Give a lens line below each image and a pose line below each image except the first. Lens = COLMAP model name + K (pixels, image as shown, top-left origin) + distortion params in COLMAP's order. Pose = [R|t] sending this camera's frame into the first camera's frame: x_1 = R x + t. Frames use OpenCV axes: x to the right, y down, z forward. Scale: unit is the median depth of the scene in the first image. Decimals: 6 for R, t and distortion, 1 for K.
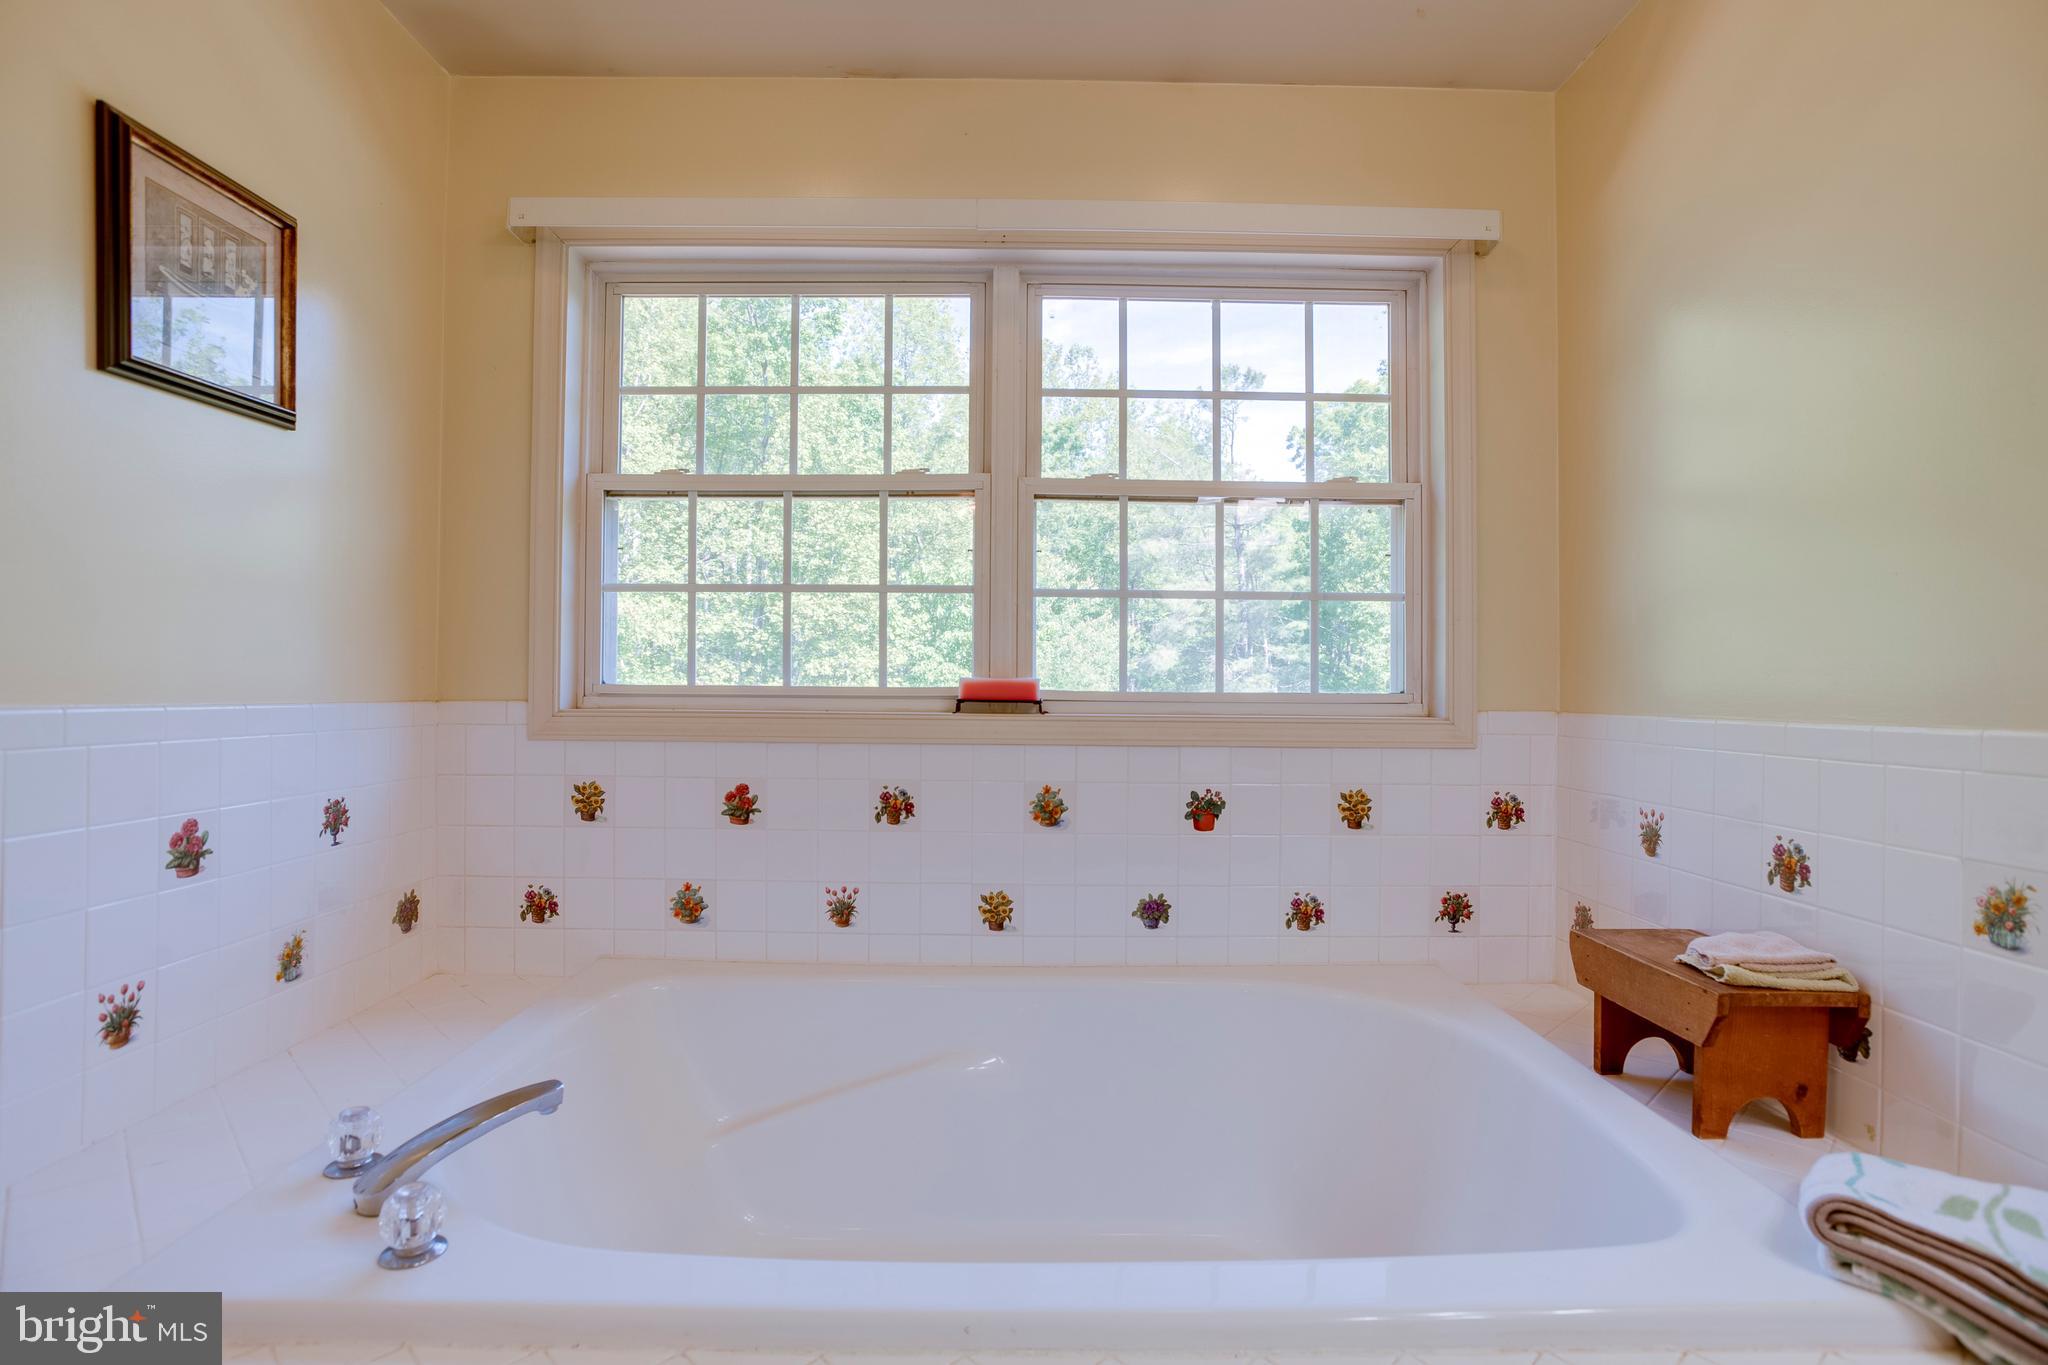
lens RADIAL K [[988.1, 0, 1022.8], [0, 988.1, 670.3], [0, 0, 1]] dist [-0.048540, 0.013487]
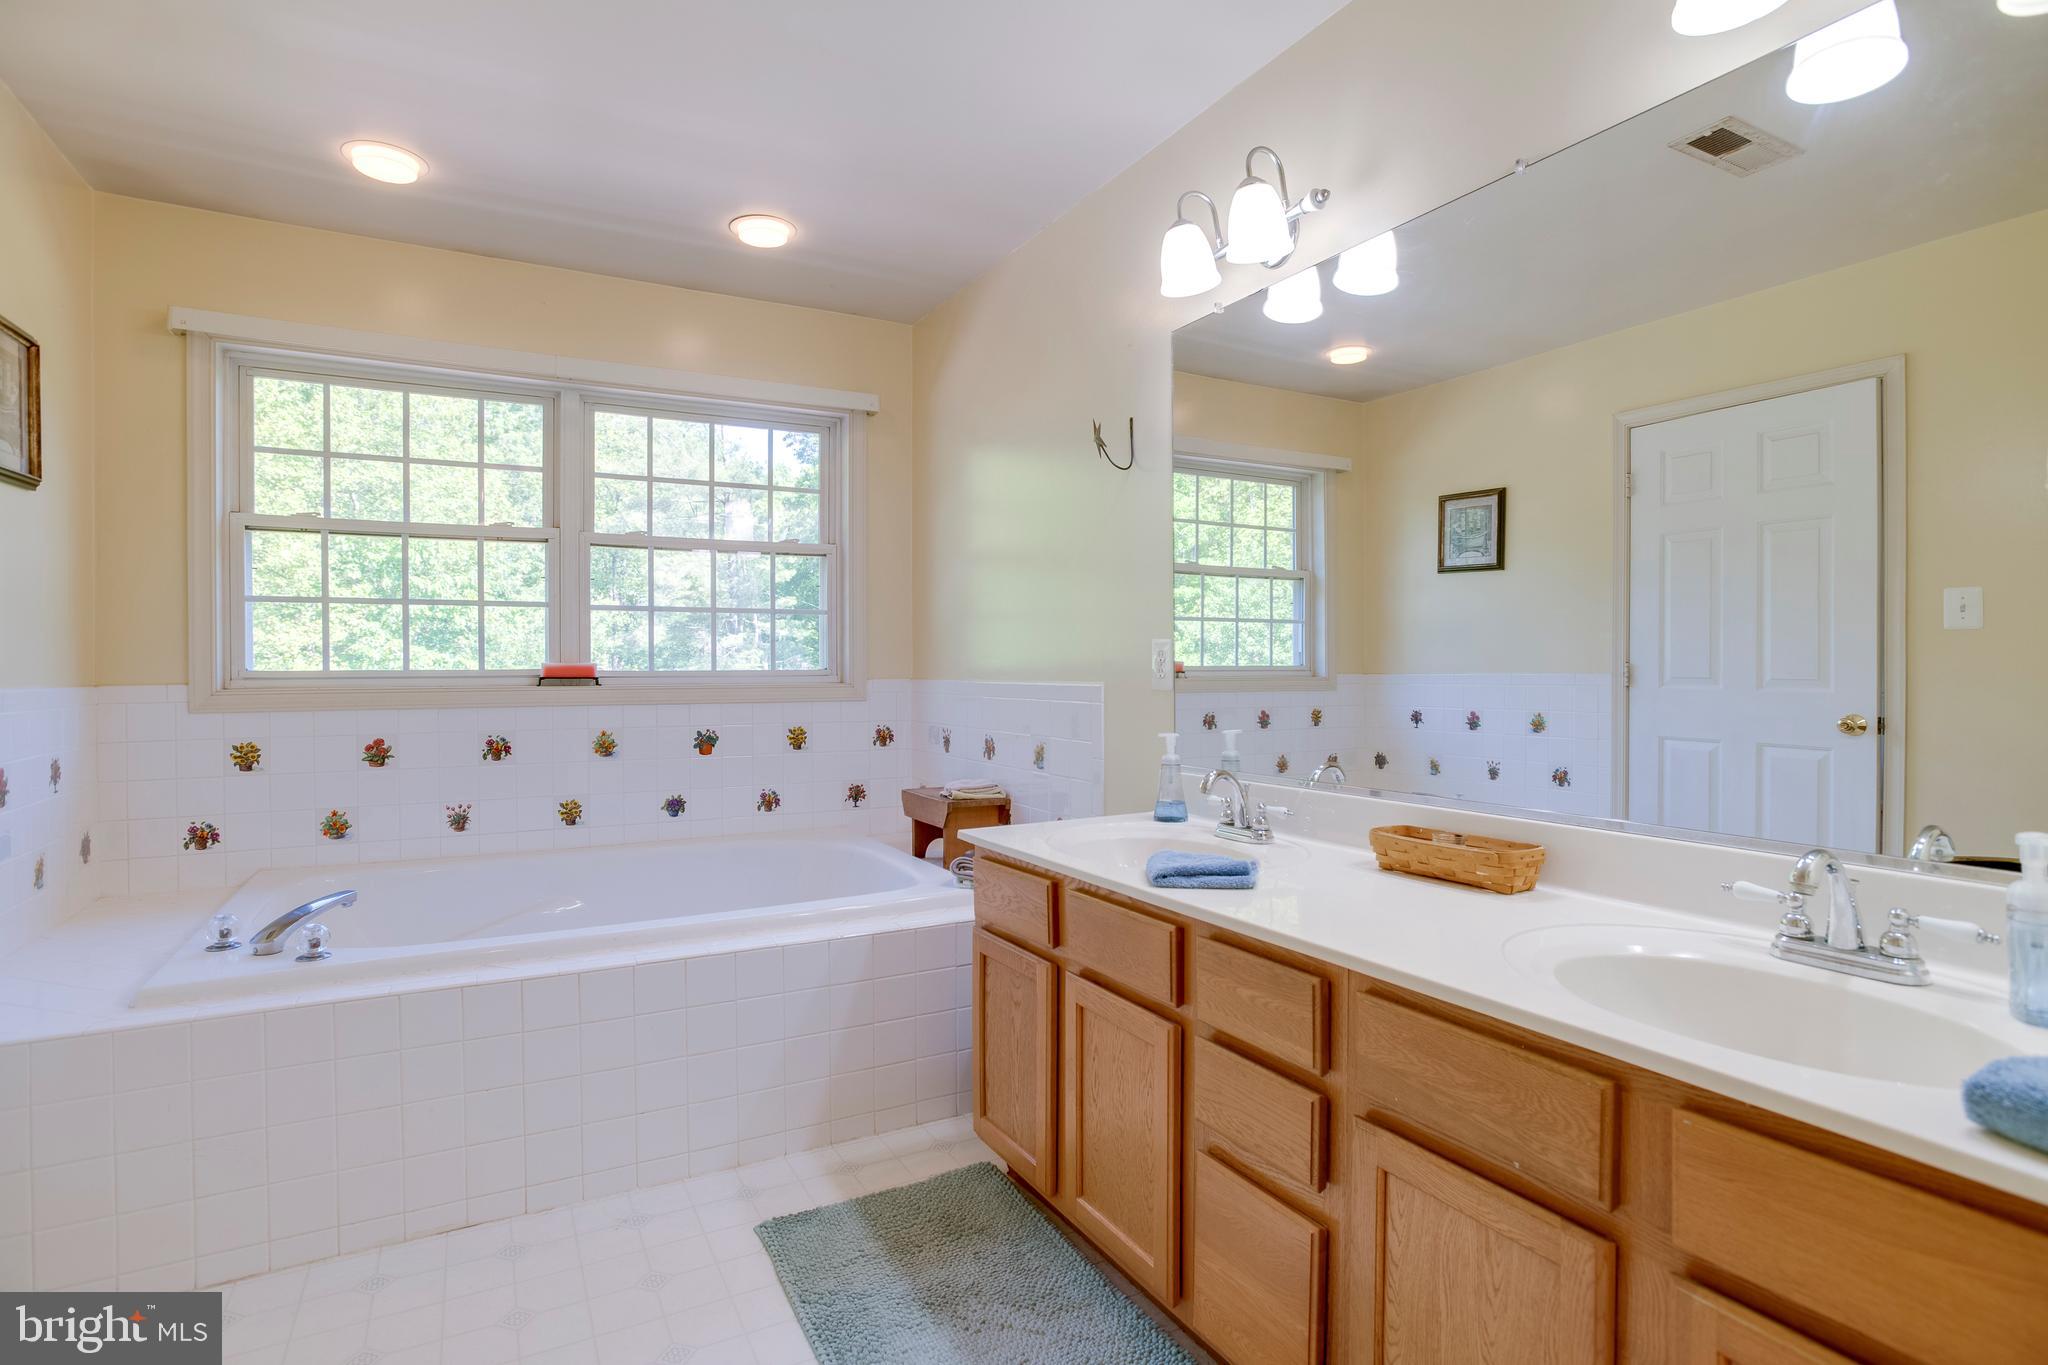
lens RADIAL K [[988.1, 0, 1047.5], [0, 988.1, 674.8], [0, 0, 1]] dist [-0.048540, 0.013487]
pose [[0.863535, -0.015947, 0.504037, -0.149861], [0.000972, 0.999551, 0.029958, -0.019281], [-0.504288, -0.025380, 0.863163, -0.708385]]
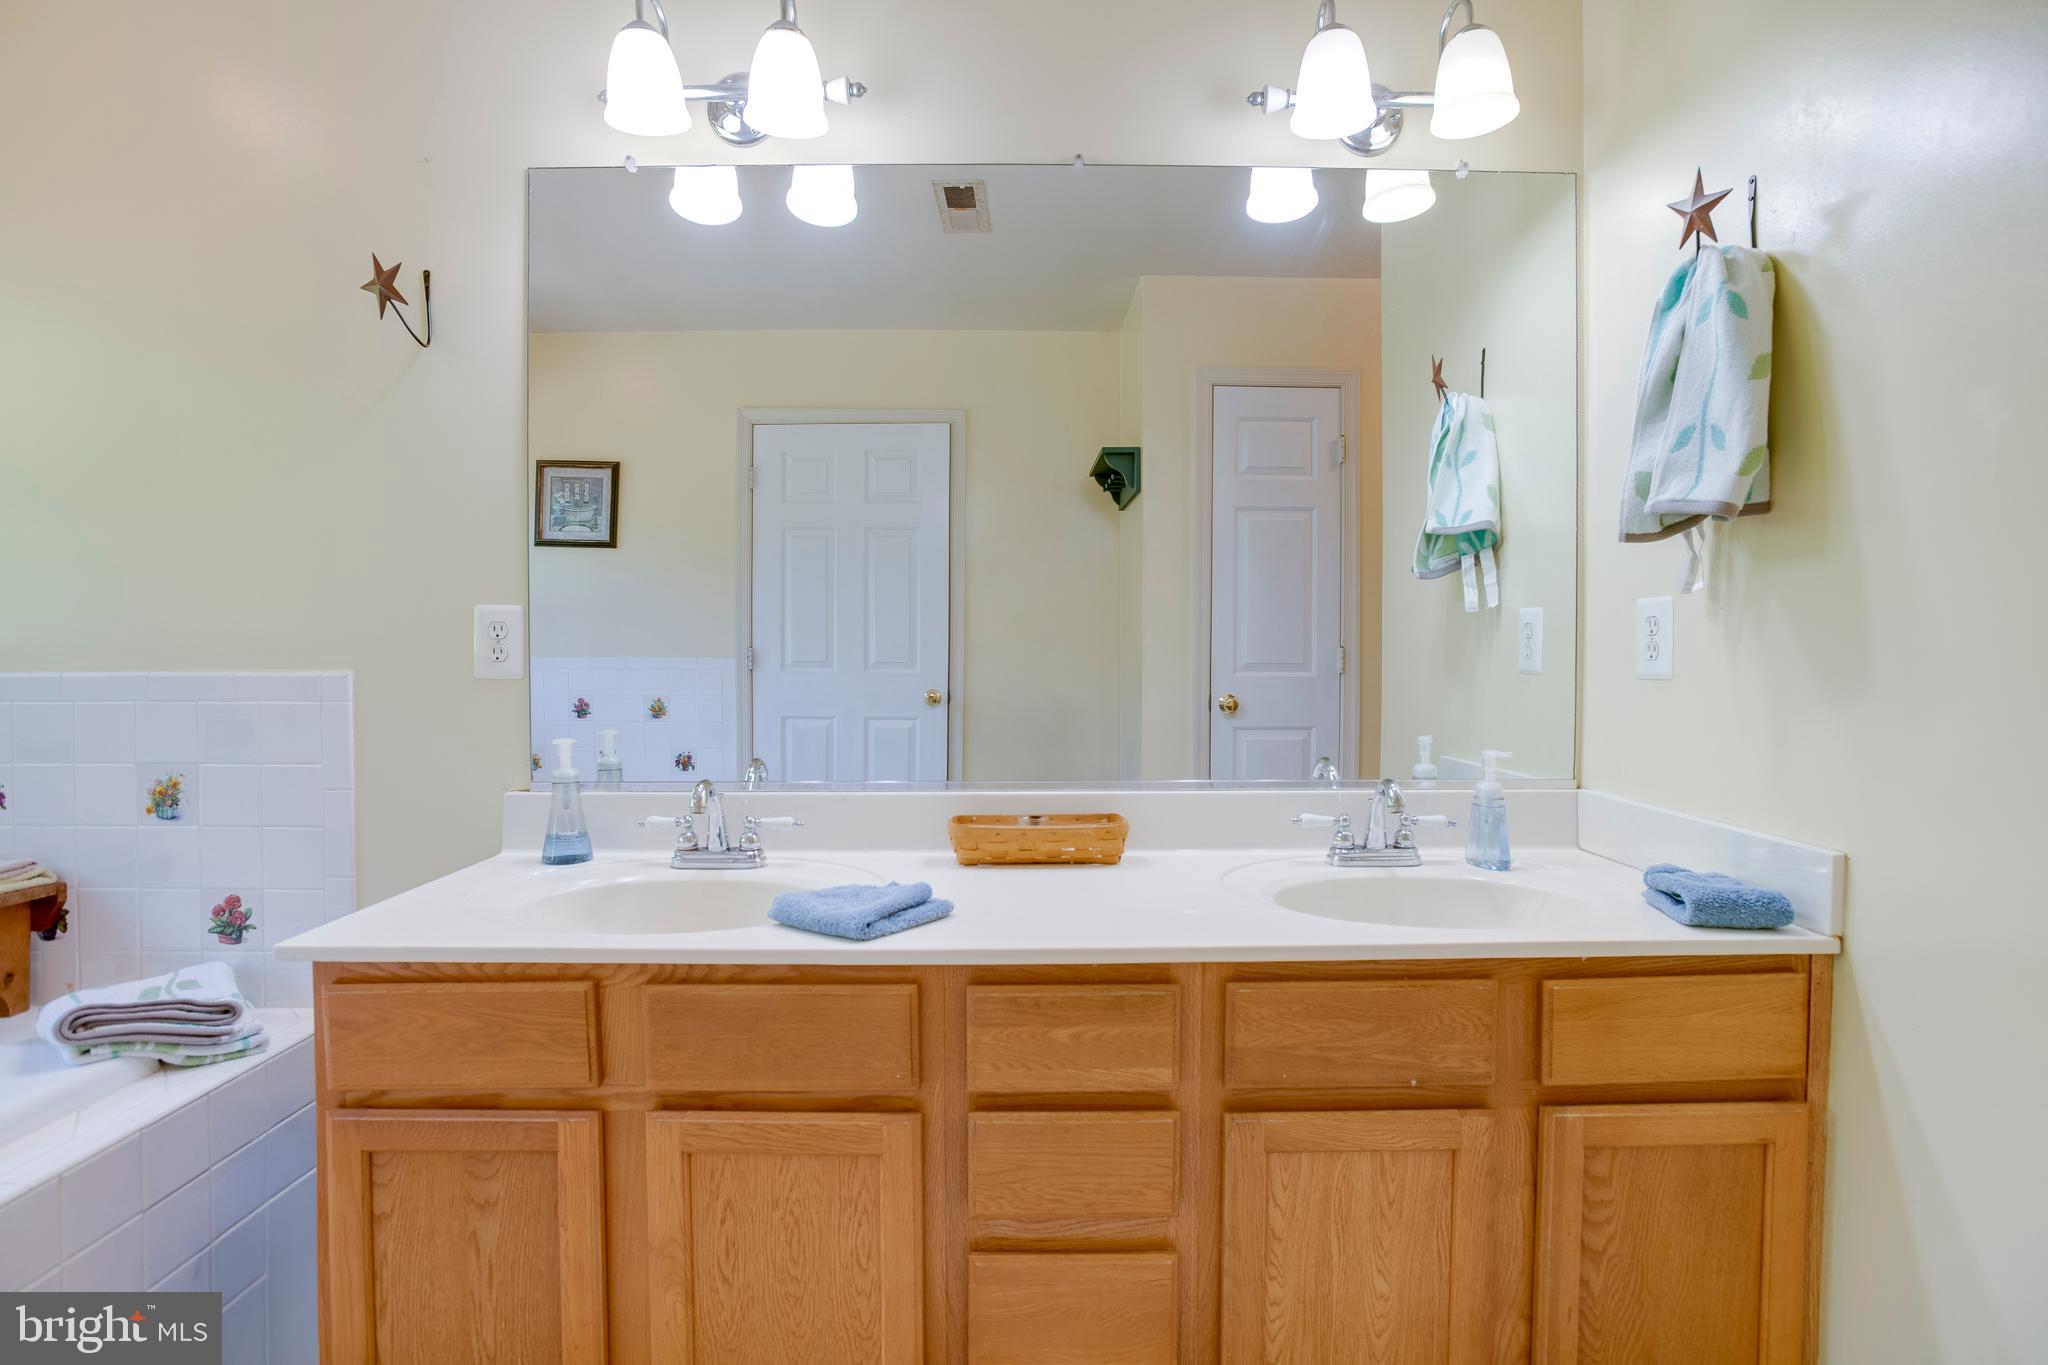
lens RADIAL K [[988.1, 0, 1023.3], [0, 988.1, 677.2], [0, 0, 1]] dist [-0.048540, 0.013487]
pose [[-0.006076, -0.033696, 0.999414, -0.249264], [-0.019233, 0.999251, 0.033573, -0.001689], [-0.999797, -0.019018, -0.006720, -0.173298]]
